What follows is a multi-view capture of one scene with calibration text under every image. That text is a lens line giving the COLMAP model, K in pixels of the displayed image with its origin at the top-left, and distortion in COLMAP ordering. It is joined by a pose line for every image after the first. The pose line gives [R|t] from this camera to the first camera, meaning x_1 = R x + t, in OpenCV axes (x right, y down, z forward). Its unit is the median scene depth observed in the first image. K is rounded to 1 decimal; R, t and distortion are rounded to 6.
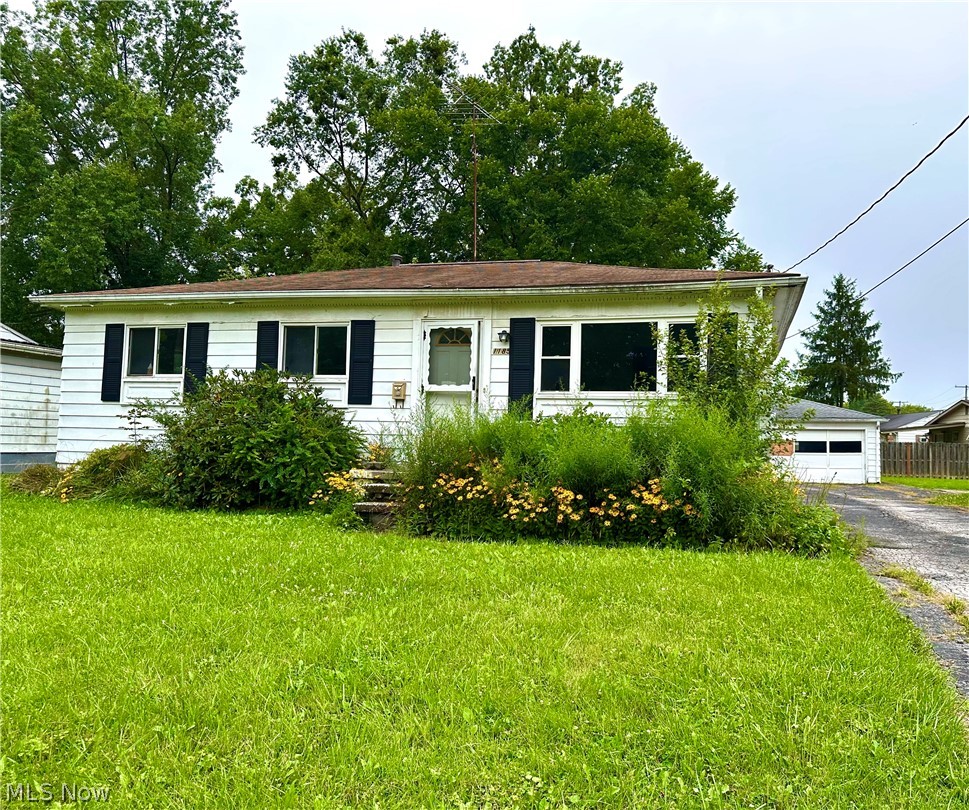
lens RADIAL K [[733.8, 0, 545.6], [0, 733.8, 405.2], [0, 0, 1]] dist [0.076251, -0.107412]
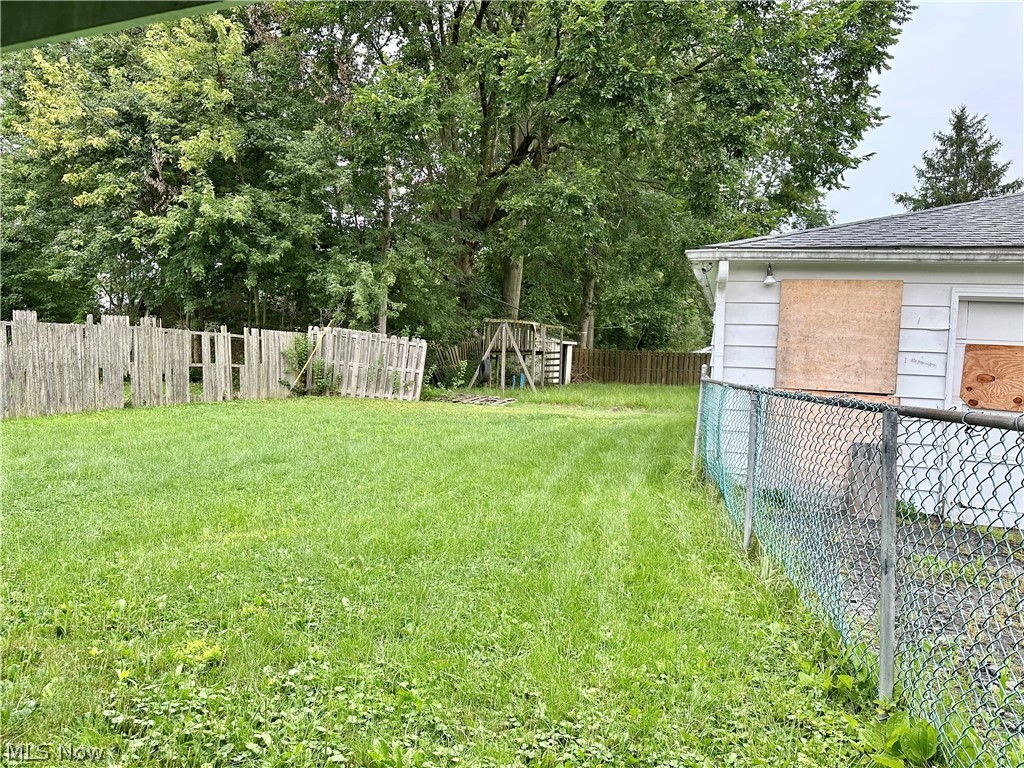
lens RADIAL K [[732.4, 0, 508.8], [0, 732.4, 387.9], [0, 0, 1]] dist [0.051618, -0.060720]
pose [[0.997101, 0.014933, -0.074607, 0.113008], [-0.007380, 0.994909, 0.100503, 0.037191], [0.075728, -0.099661, 0.992136, 0.797543]]
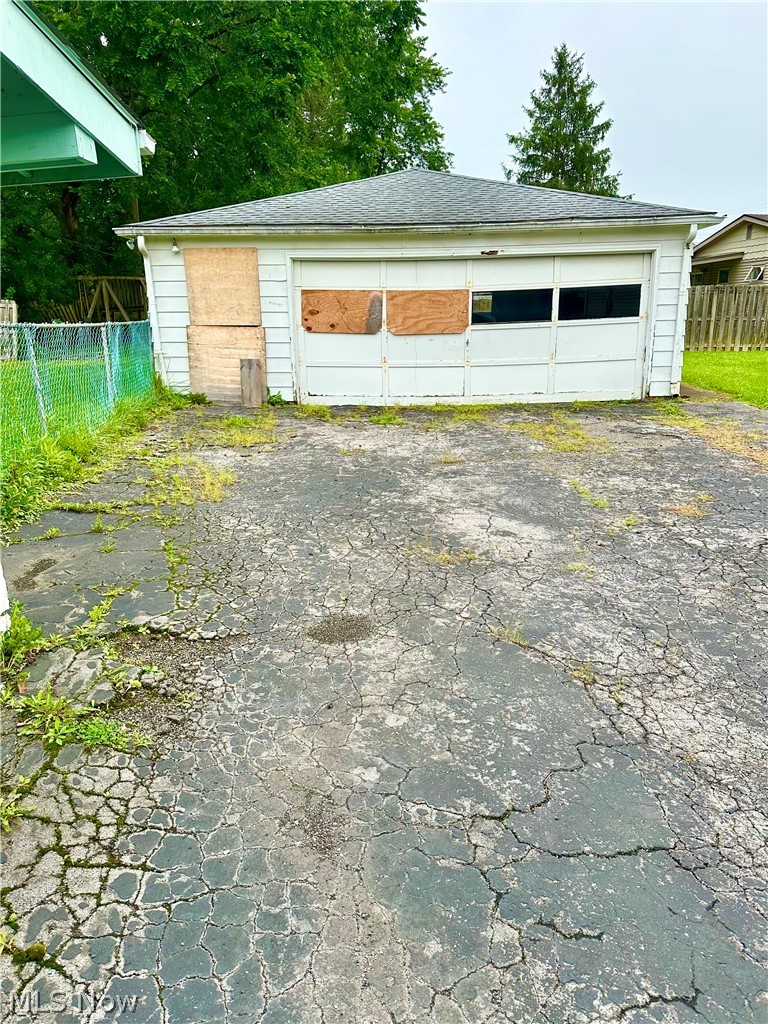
lens RADIAL K [[732.4, 0, 383.3], [0, 732.4, 525.1], [0, 0, 1]] dist [0.051618, -0.060720]
pose [[0.984551, -0.085213, 0.152967, 0.229534], [0.028701, 0.940315, 0.339093, 0.032283], [-0.172732, -0.329464, 0.928233, 0.633543]]
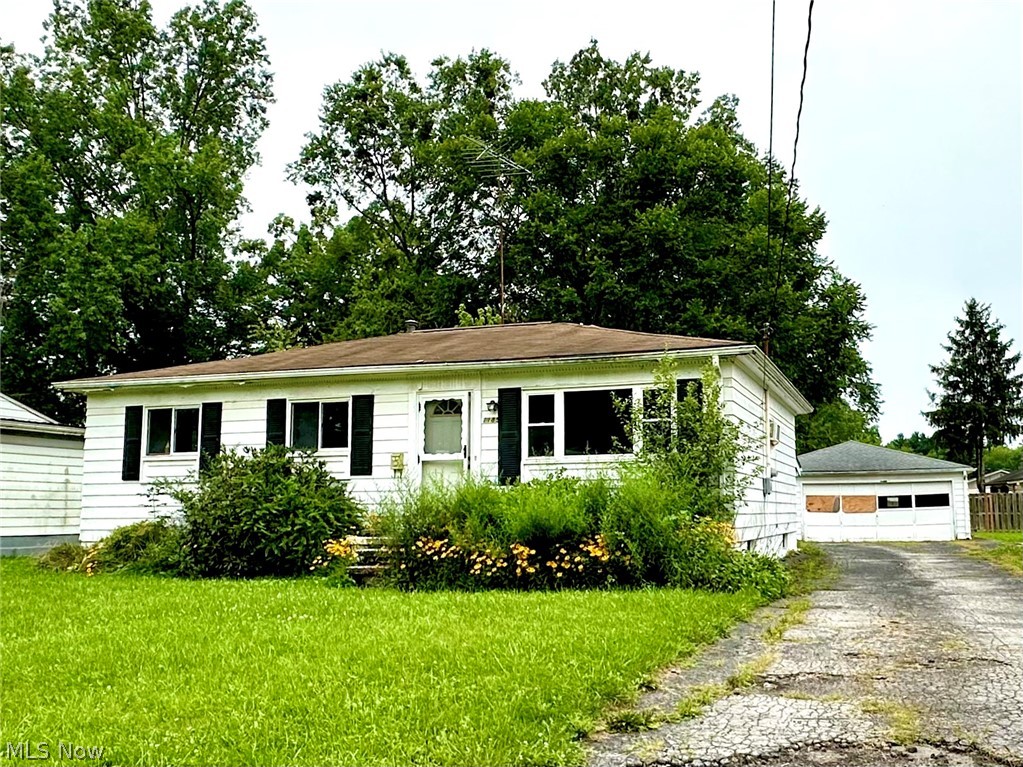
lens RADIAL K [[903.7, 0, 637.6], [0, 903.7, 425.4], [0, 0, 1]] dist [-0.015230, -0.001408]
pose [[0.999244, -0.036001, -0.014691, 0.064547], [0.035353, 0.998482, -0.042244, -0.001644], [0.016190, 0.041693, 0.998999, -0.110901]]
